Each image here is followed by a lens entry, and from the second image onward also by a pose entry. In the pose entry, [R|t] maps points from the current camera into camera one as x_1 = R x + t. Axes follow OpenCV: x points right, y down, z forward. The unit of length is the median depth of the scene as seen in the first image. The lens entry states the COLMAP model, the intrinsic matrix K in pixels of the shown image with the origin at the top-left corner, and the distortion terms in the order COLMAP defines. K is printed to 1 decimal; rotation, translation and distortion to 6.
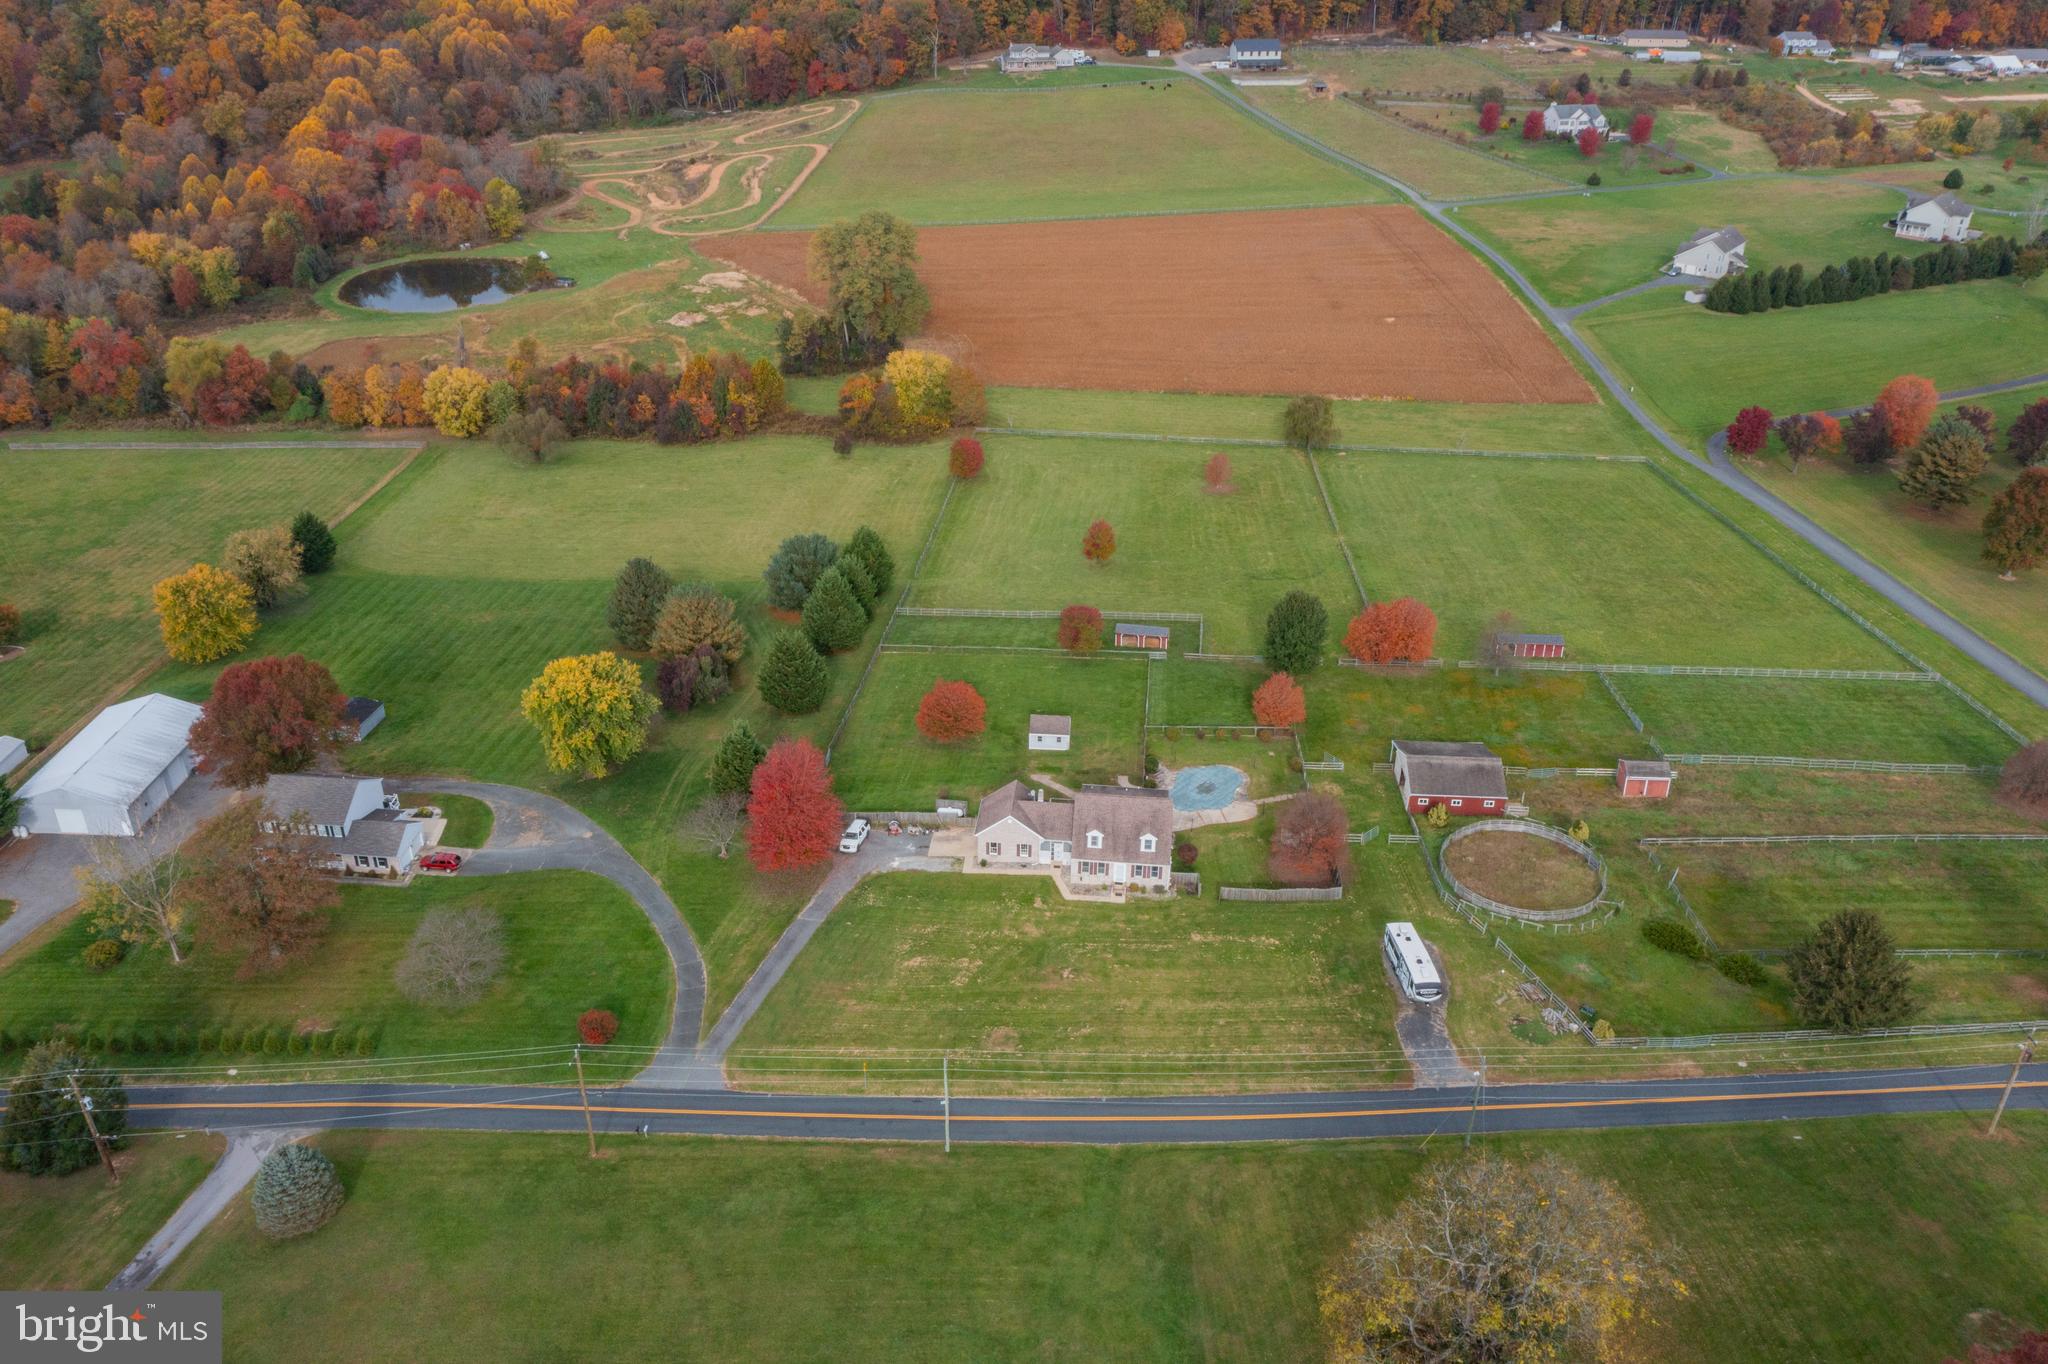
lens RADIAL K [[1620.7, 0, 1023.3], [0, 1620.7, 678.2], [0, 0, 1]] dist [-0.007097, 0.009848]
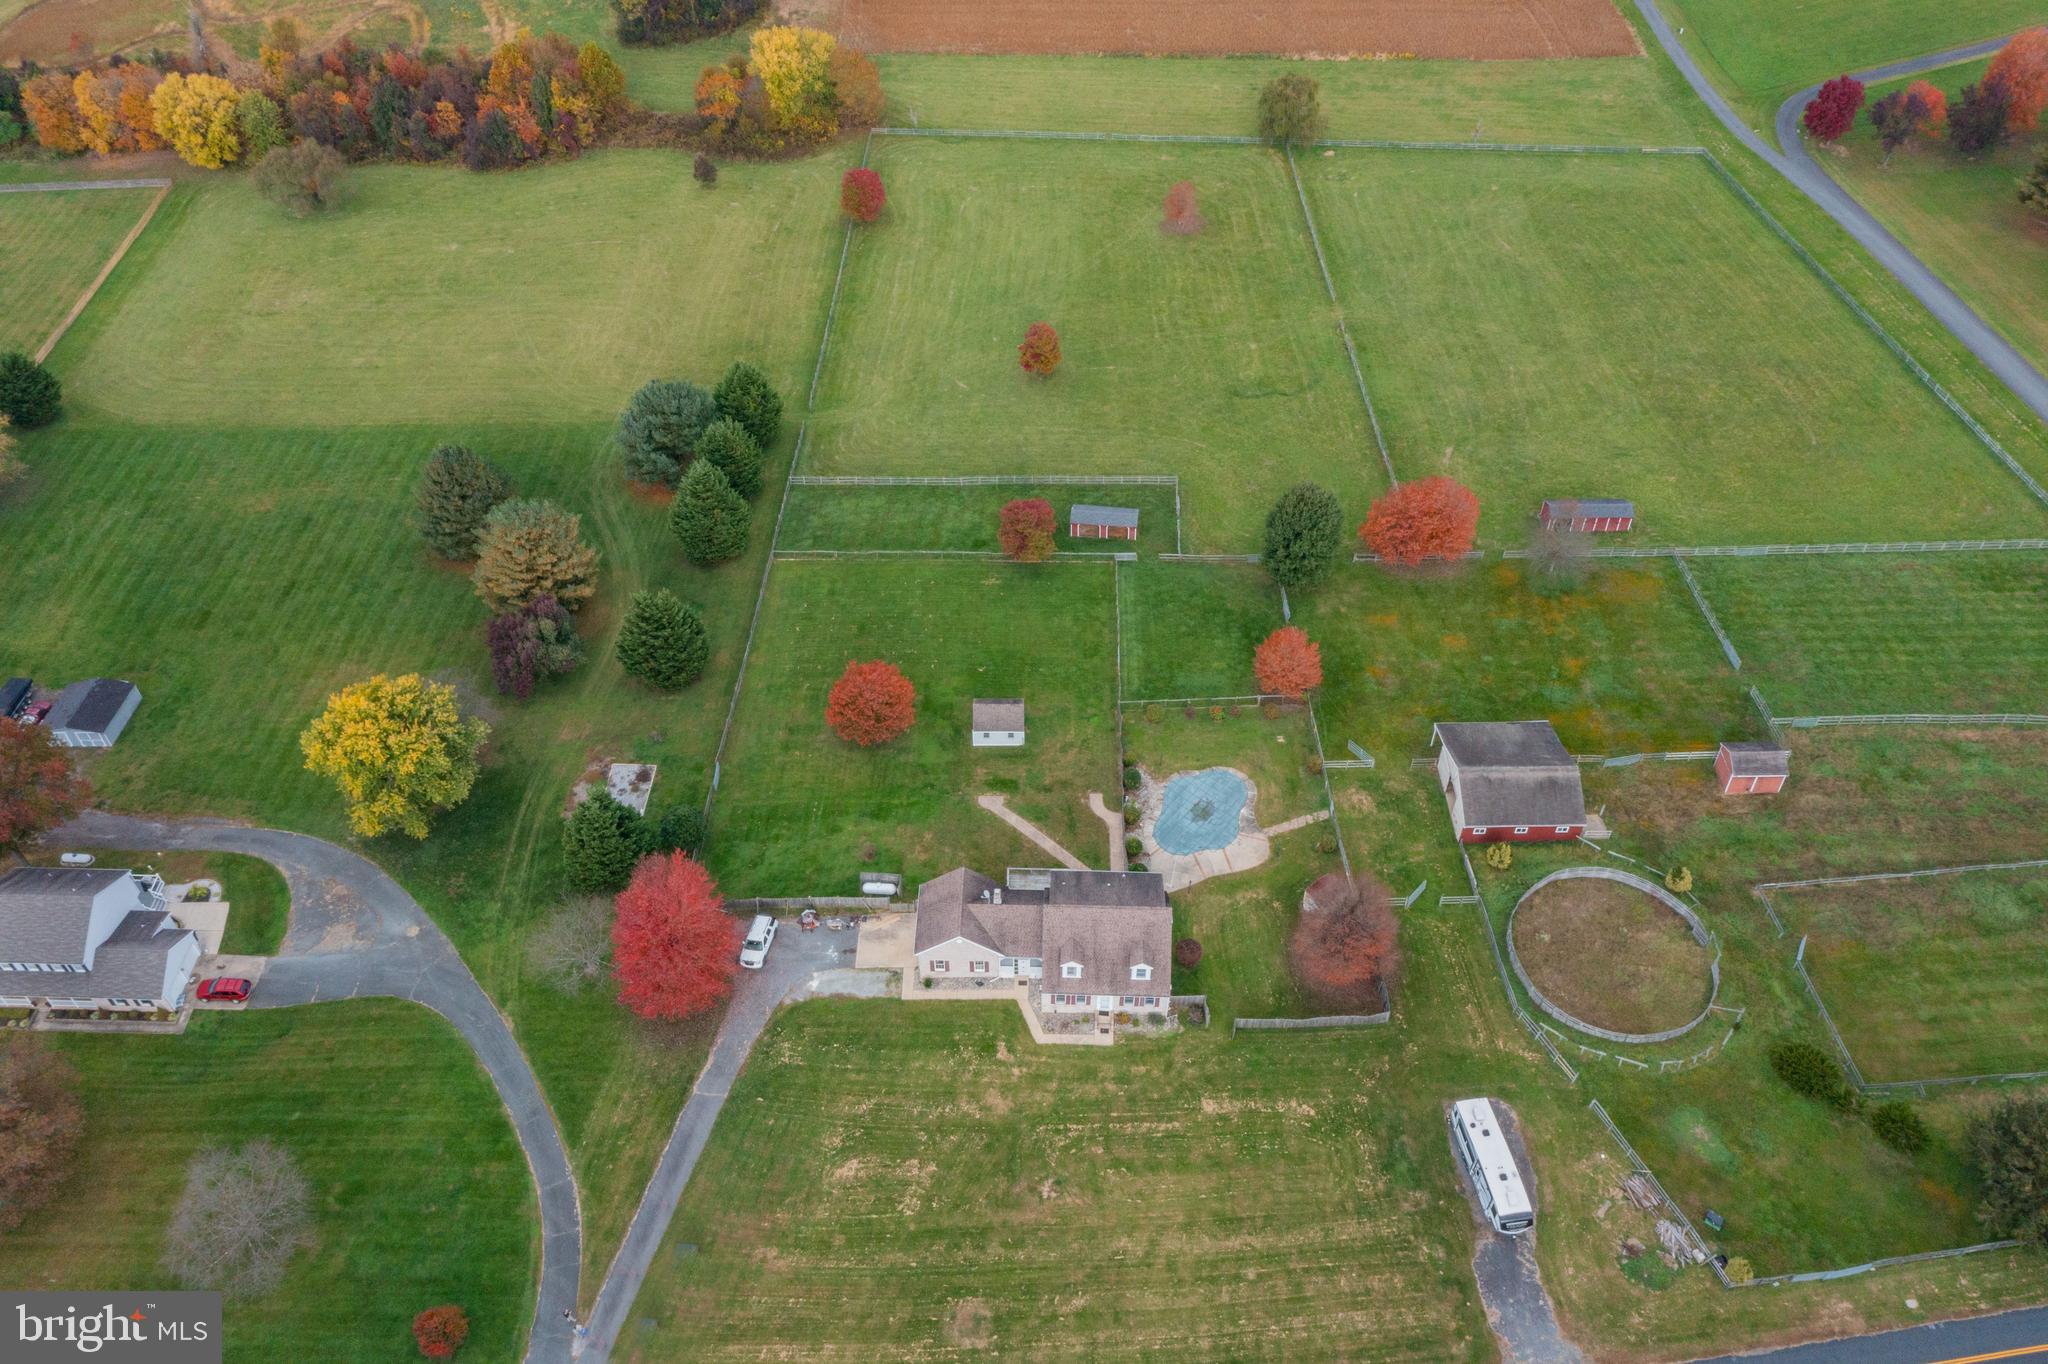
lens RADIAL K [[1629.2, 0, 1023.9], [0, 1629.2, 673.6], [0, 0, 1]] dist [-0.002923, 0.009484]
pose [[0.997702, -0.056155, 0.037902, 0.000078], [0.042424, 0.954023, 0.296716, -0.192688], [-0.052821, -0.294426, 0.954213, 0.222513]]
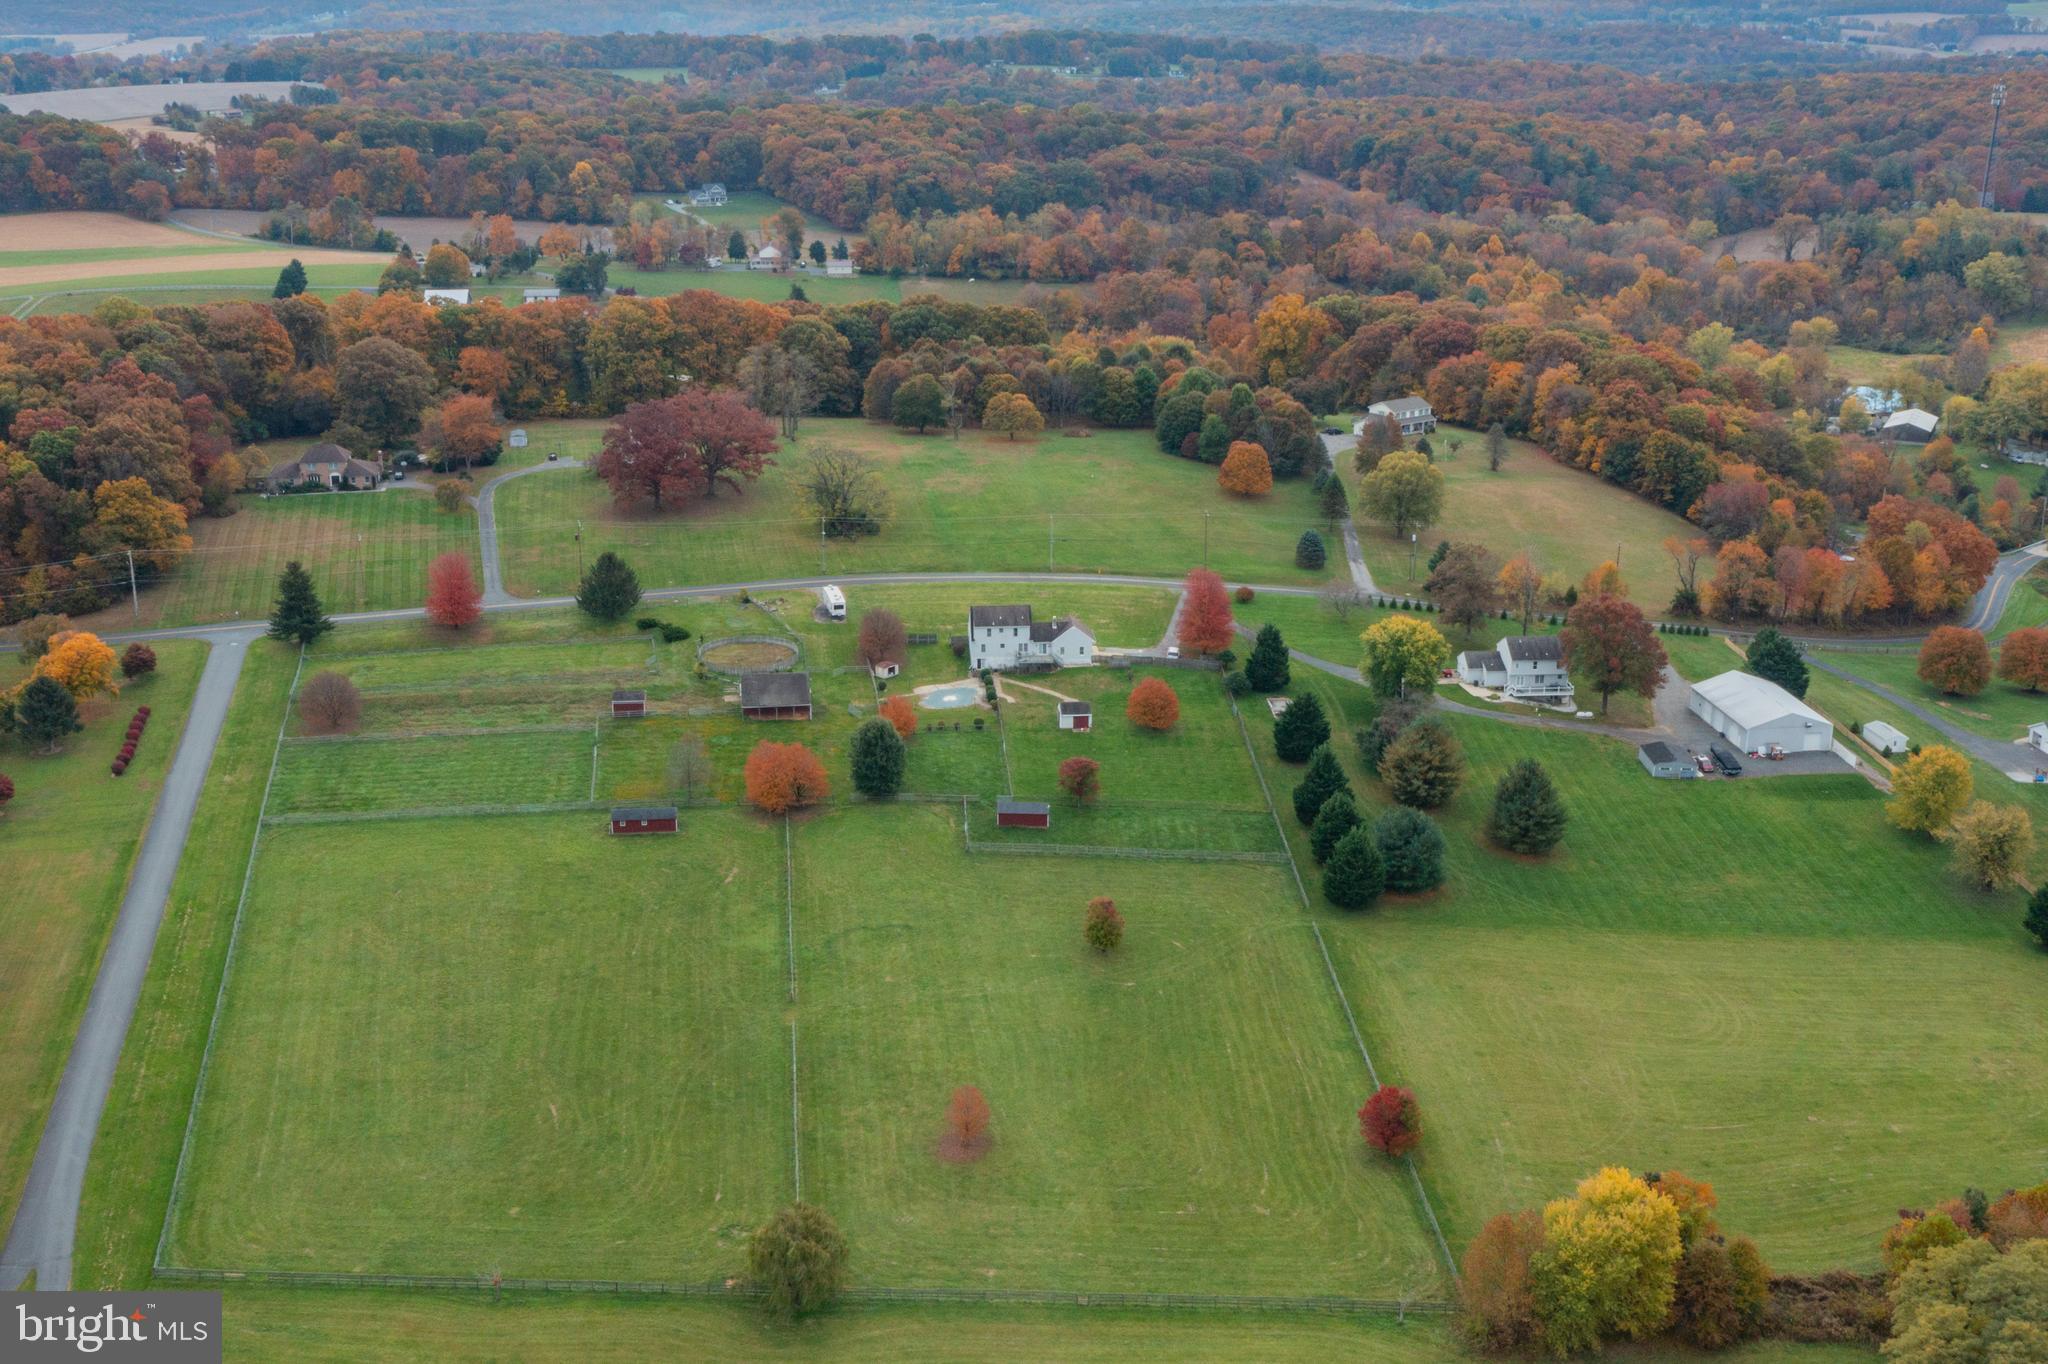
lens RADIAL K [[2244.5, 0, 1021.4], [0, 2244.5, 680.6], [0, 0, 1]] dist [-0.006170, 0.007117]
pose [[-0.986004, 0.039897, -0.161875, 0.298367], [-0.091811, 0.680514, 0.726960, -1.102832], [0.139162, 0.731648, -0.667327, 1.873740]]
